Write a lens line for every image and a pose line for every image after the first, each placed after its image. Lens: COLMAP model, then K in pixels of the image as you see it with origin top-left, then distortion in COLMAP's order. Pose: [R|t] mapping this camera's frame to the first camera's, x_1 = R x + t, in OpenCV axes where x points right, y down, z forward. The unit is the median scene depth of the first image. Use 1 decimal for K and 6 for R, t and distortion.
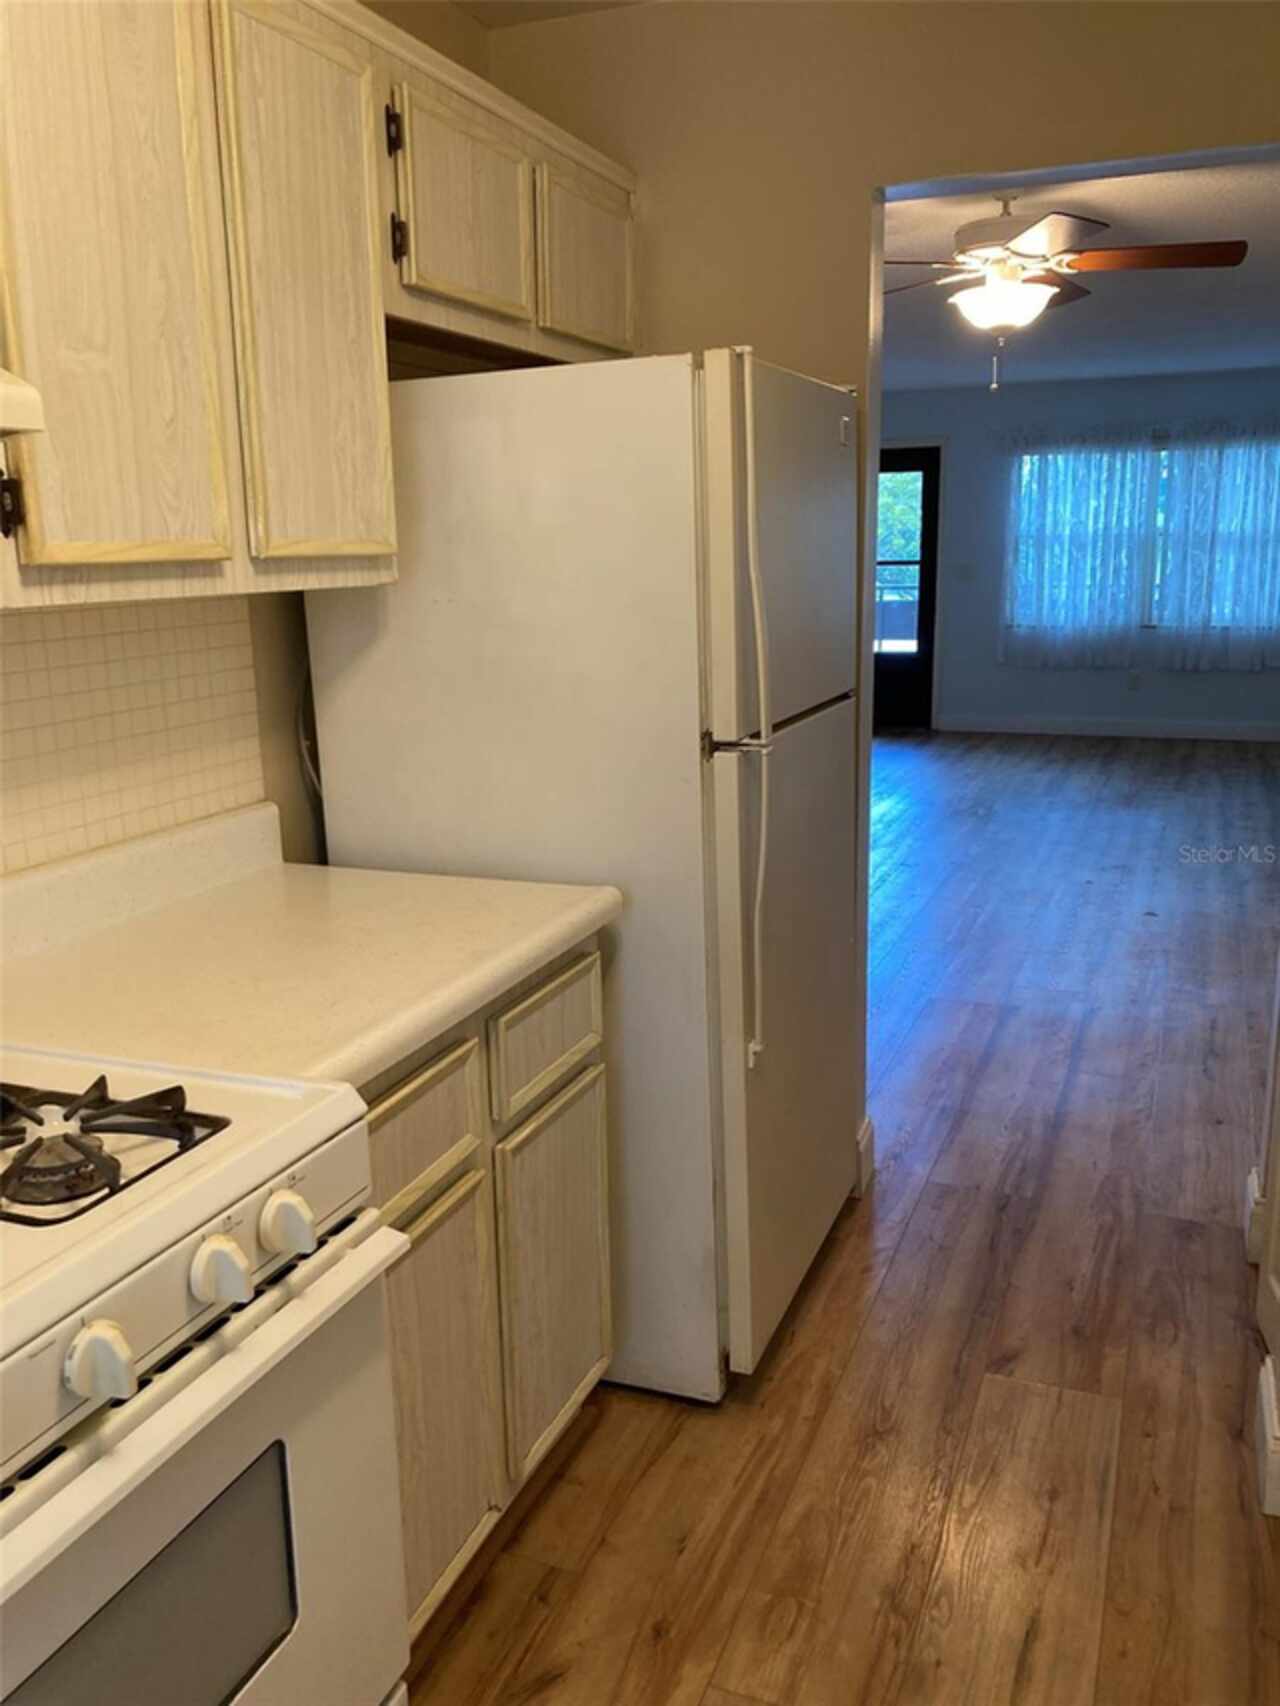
lens RADIAL K [[1388.5, 0, 641.3], [0, 1388.5, 842.2], [0, 0, 1]] dist [-0.006892, -0.001375]
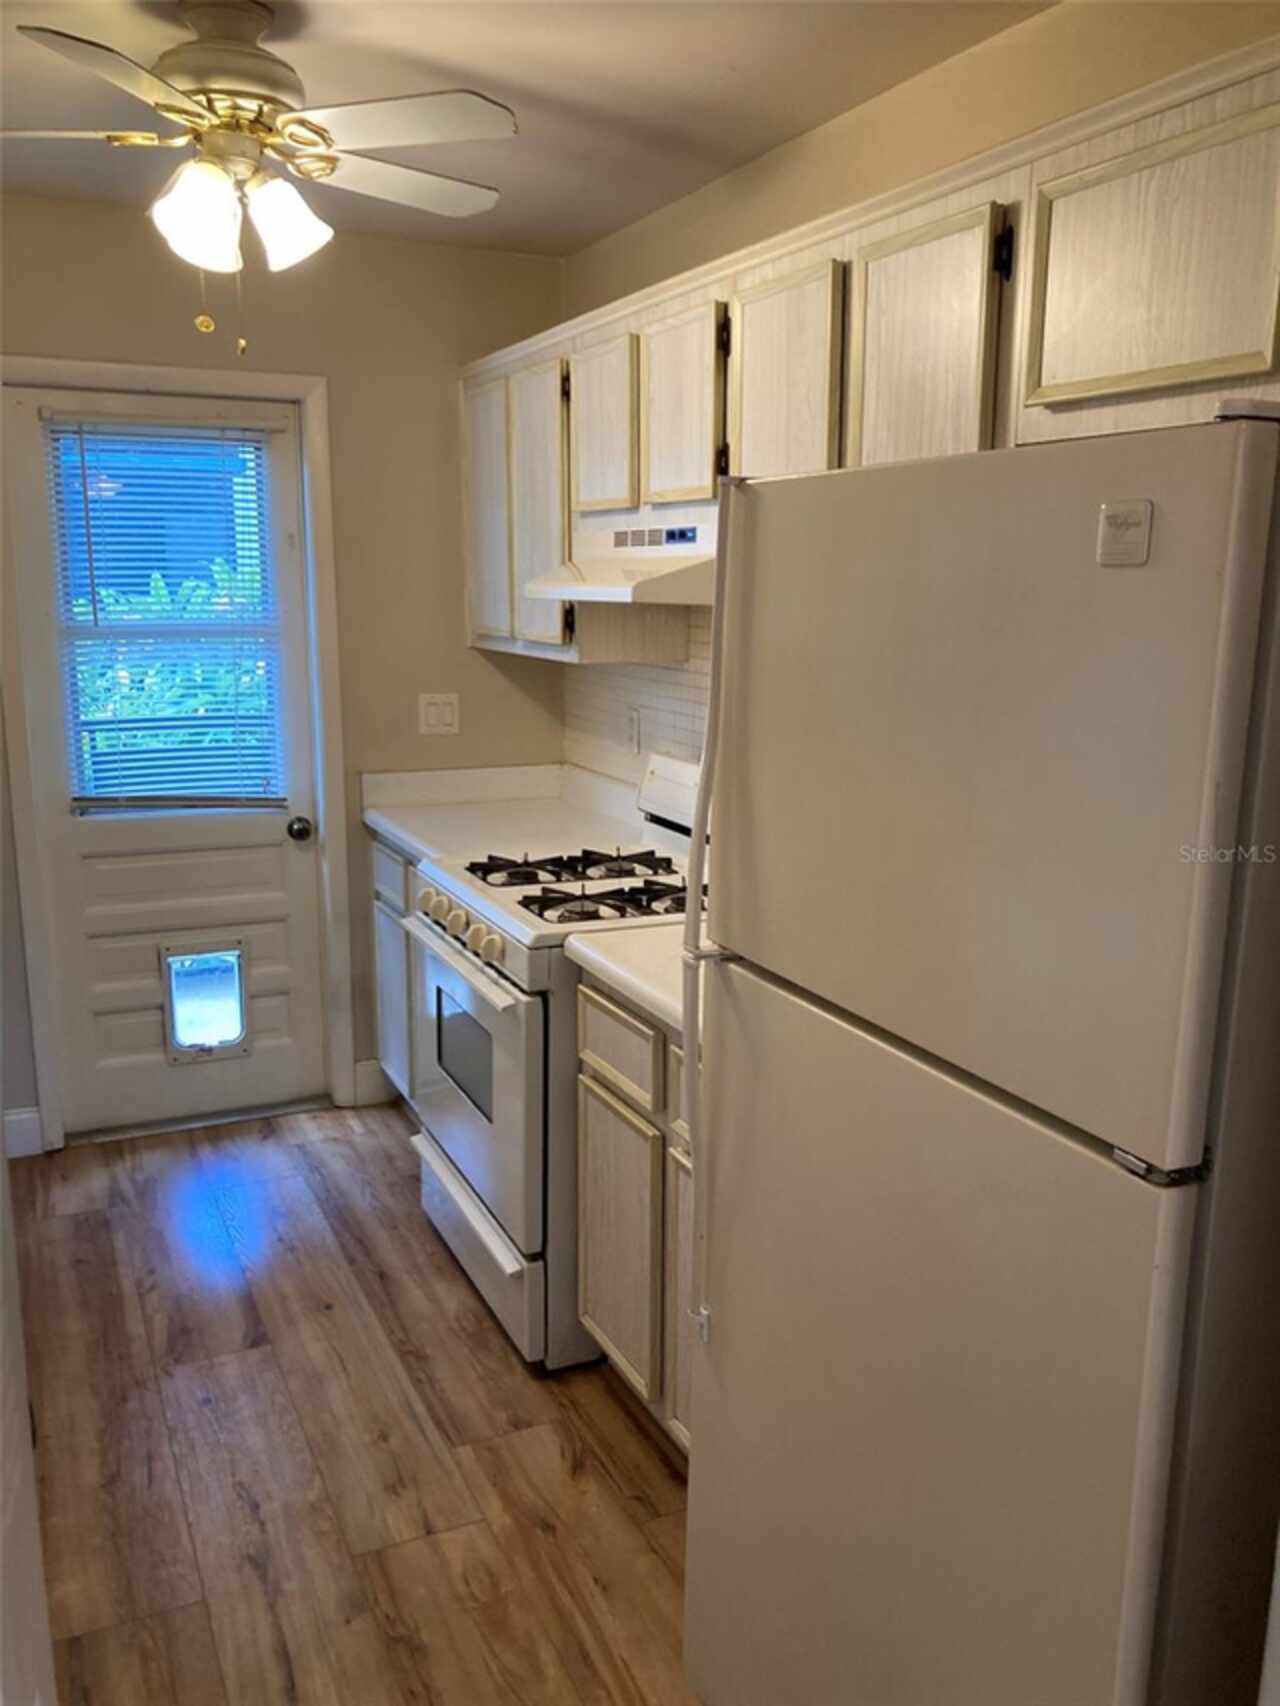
lens RADIAL K [[1398.0, 0, 634.8], [0, 1398.0, 852.6], [0, 0, 1]] dist [0.013757, -0.017464]
pose [[-0.692793, 0.156821, -0.703879, 1.107313], [-0.141549, 0.927509, 0.345964, -0.659545], [0.707108, 0.339315, -0.620374, 2.388609]]
